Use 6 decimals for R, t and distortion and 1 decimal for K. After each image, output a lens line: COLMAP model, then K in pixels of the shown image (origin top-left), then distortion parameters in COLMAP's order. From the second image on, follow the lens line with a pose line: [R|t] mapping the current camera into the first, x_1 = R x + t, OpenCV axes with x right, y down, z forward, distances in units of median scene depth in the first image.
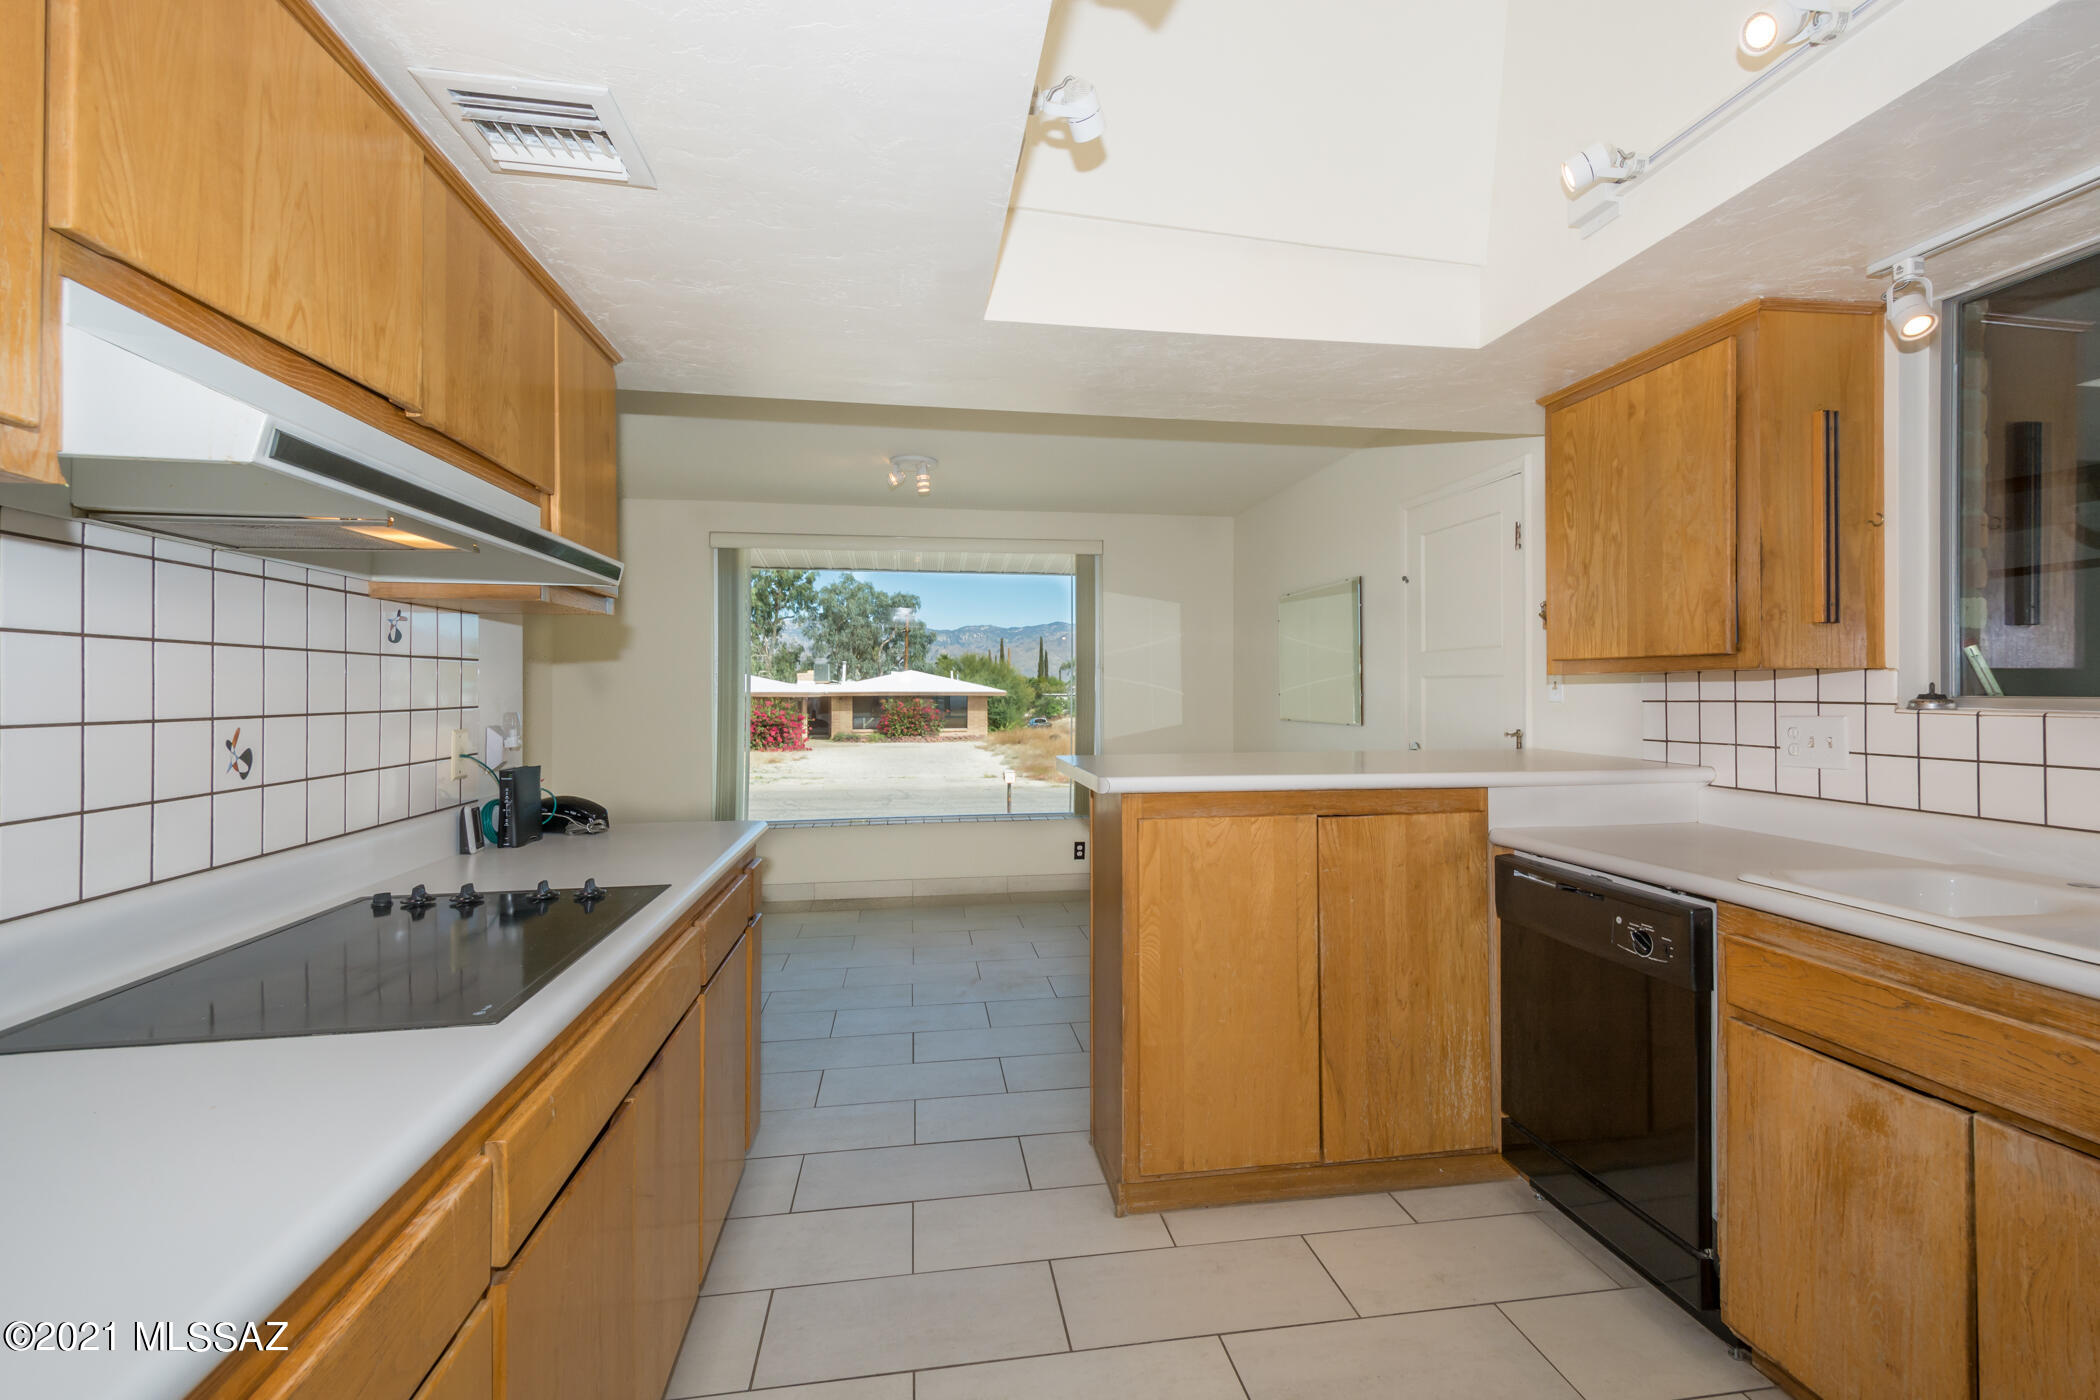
lens RADIAL K [[939.6, 0, 1065.5], [0, 939.6, 703.2], [0, 0, 1]] dist [0.000988, 0.000114]
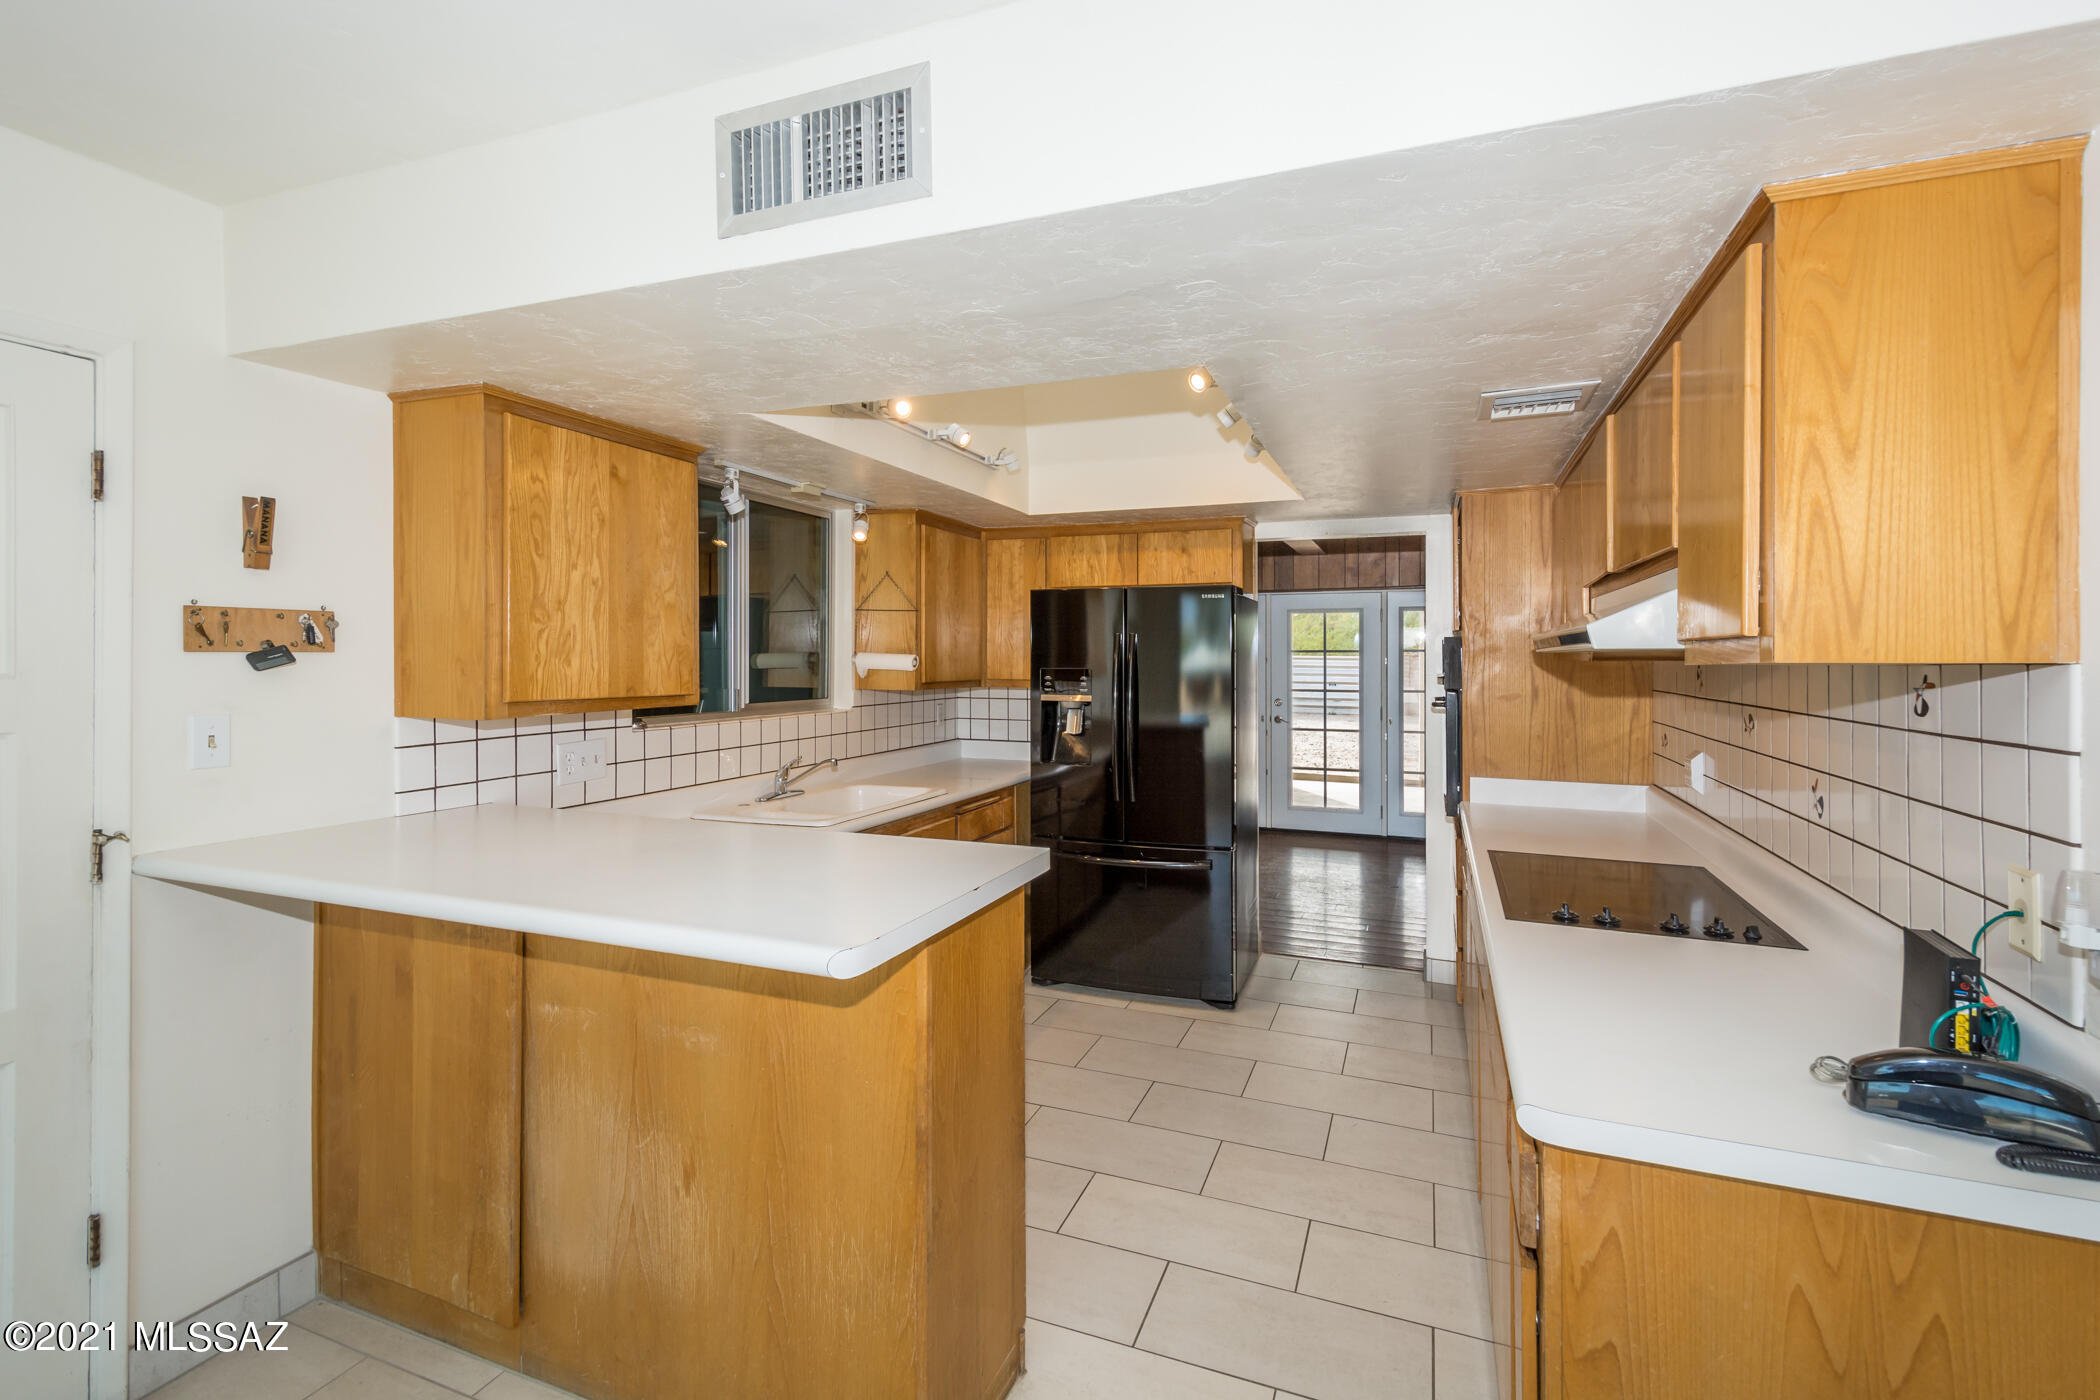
lens RADIAL K [[939.0, 0, 1052.6], [0, 939.0, 652.3], [0, 0, 1]] dist [0.000199, 0.000012]
pose [[-0.854571, 0.002215, 0.519330, -0.408551], [0.007146, 0.999946, 0.007494, -0.108269], [-0.519286, 0.010115, -0.854541, 1.716351]]
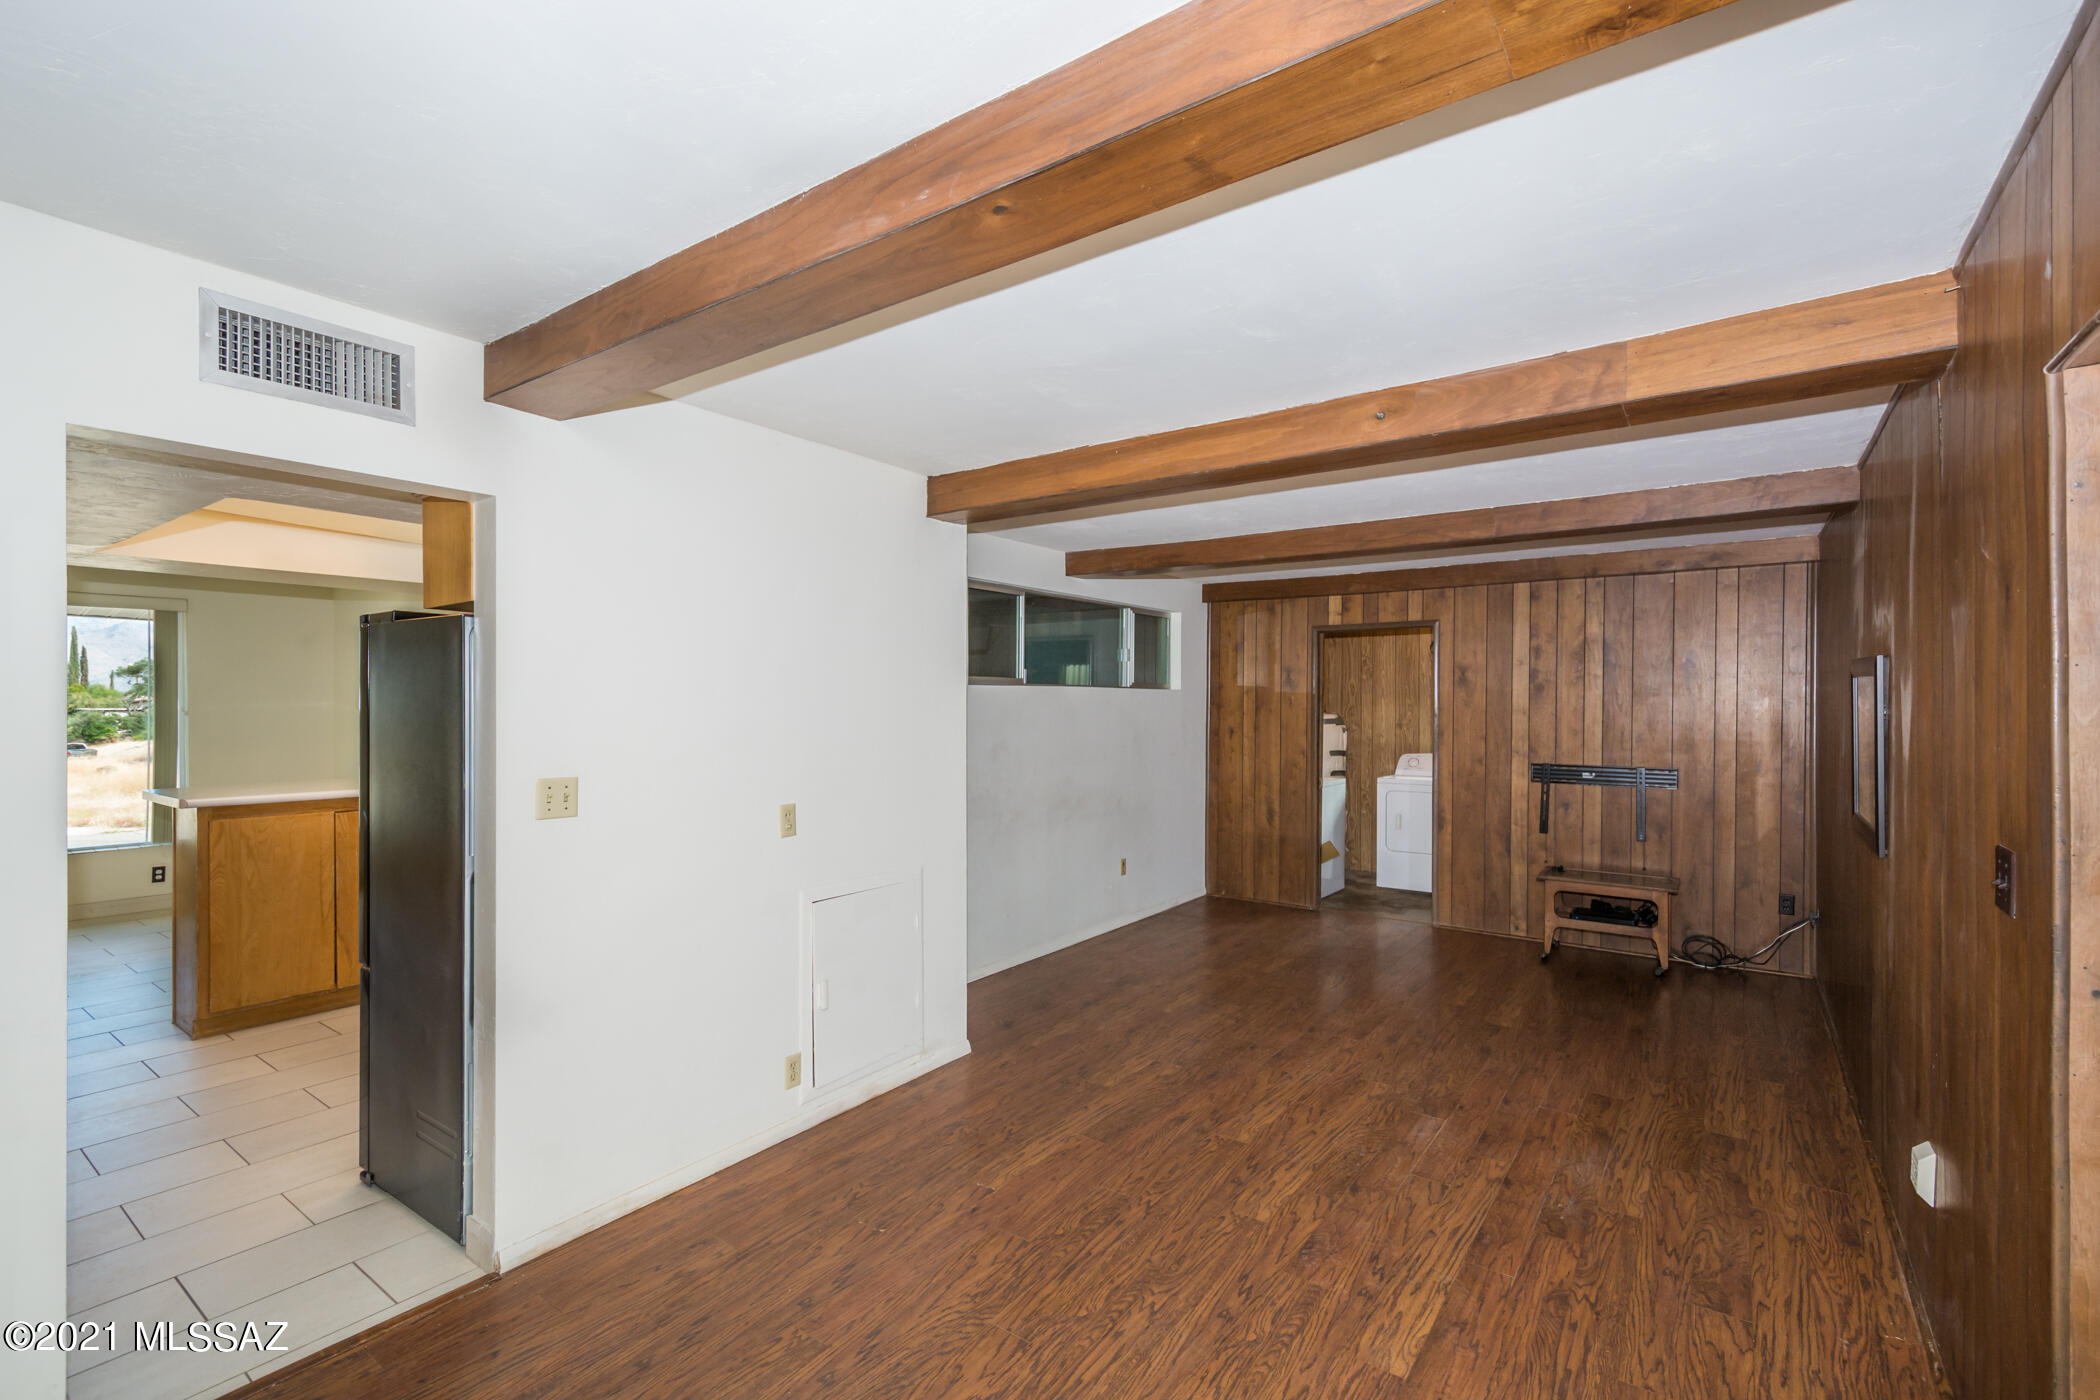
lens RADIAL K [[939.6, 0, 1065.5], [0, 939.6, 703.2], [0, 0, 1]] dist [0.000988, 0.000114]
pose [[0.705476, 0.001780, 0.708732, -0.043871], [0.006975, 0.999931, -0.009454, -0.075995], [-0.708700, 0.011613, 0.705414, -1.428010]]
